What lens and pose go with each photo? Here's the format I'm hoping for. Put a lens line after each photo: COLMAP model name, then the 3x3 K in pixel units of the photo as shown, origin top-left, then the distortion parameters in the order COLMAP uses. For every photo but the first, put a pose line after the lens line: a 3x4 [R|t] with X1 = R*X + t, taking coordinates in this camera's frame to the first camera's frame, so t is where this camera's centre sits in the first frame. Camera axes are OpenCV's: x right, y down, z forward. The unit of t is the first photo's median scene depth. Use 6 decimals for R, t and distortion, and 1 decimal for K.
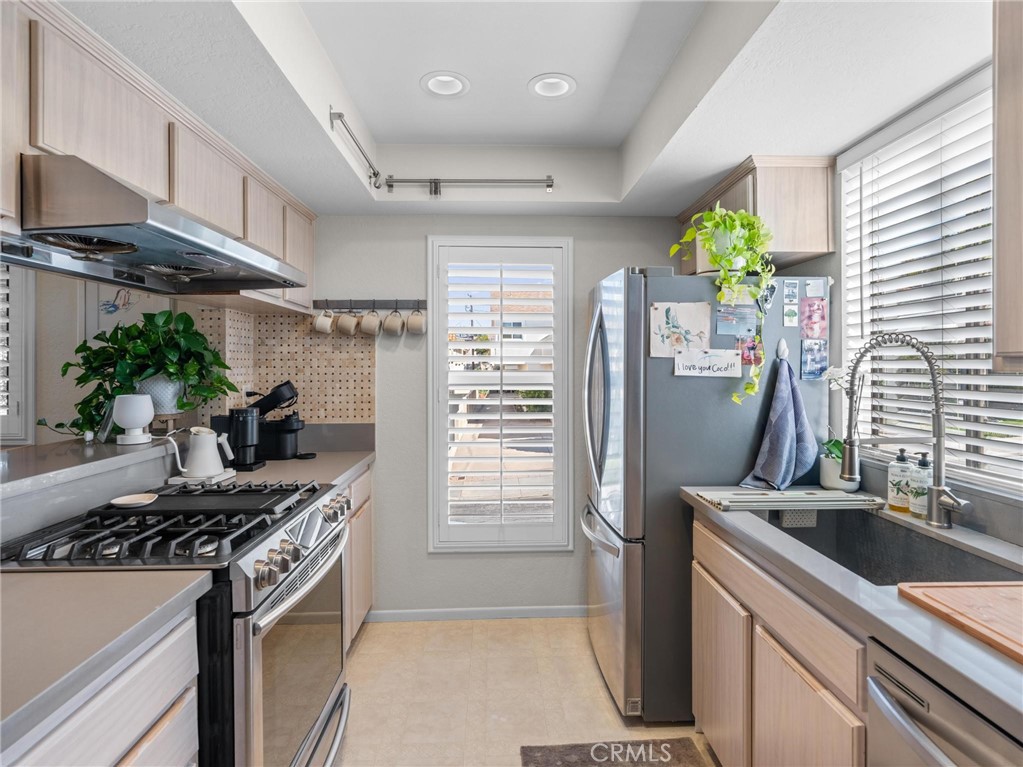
lens RADIAL K [[521.7, 0, 508.3], [0, 521.7, 352.4], [0, 0, 1]] dist [0.001189, -0.000693]
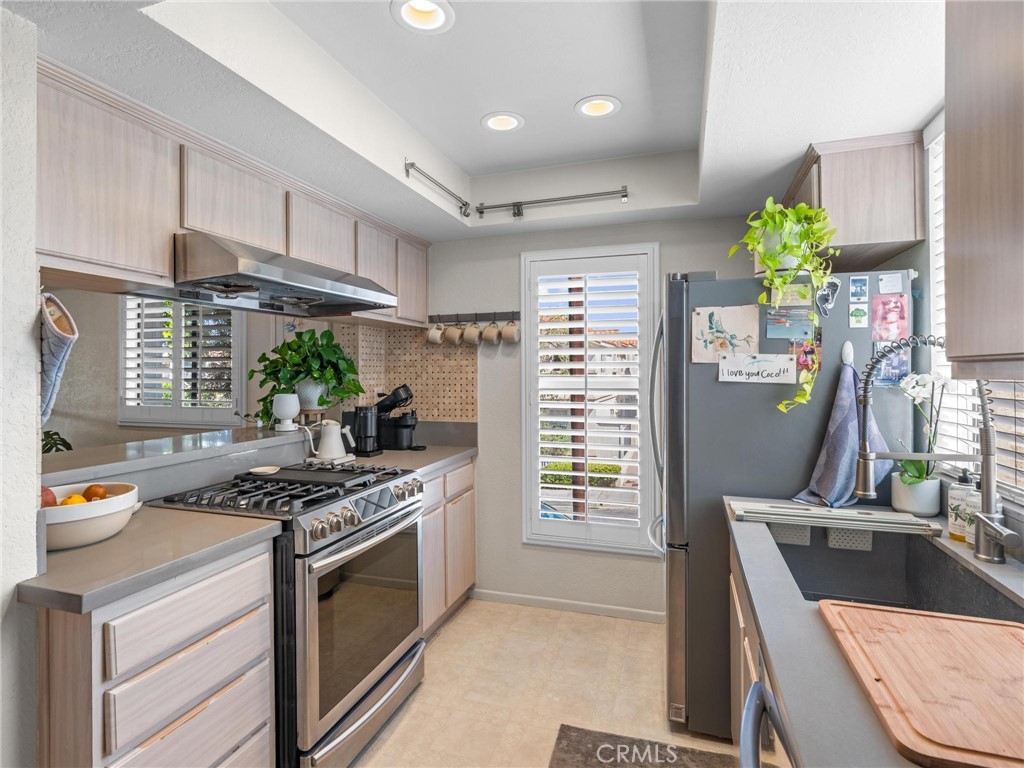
lens RADIAL K [[522.3, 0, 508.8], [0, 522.3, 352.9], [0, 0, 1]] dist [0.001189, -0.000693]
pose [[0.938365, -0.013781, -0.345370, 0.276623], [0.010863, 0.999887, -0.010384, -0.003217], [0.345474, 0.005992, 0.938409, -0.051732]]
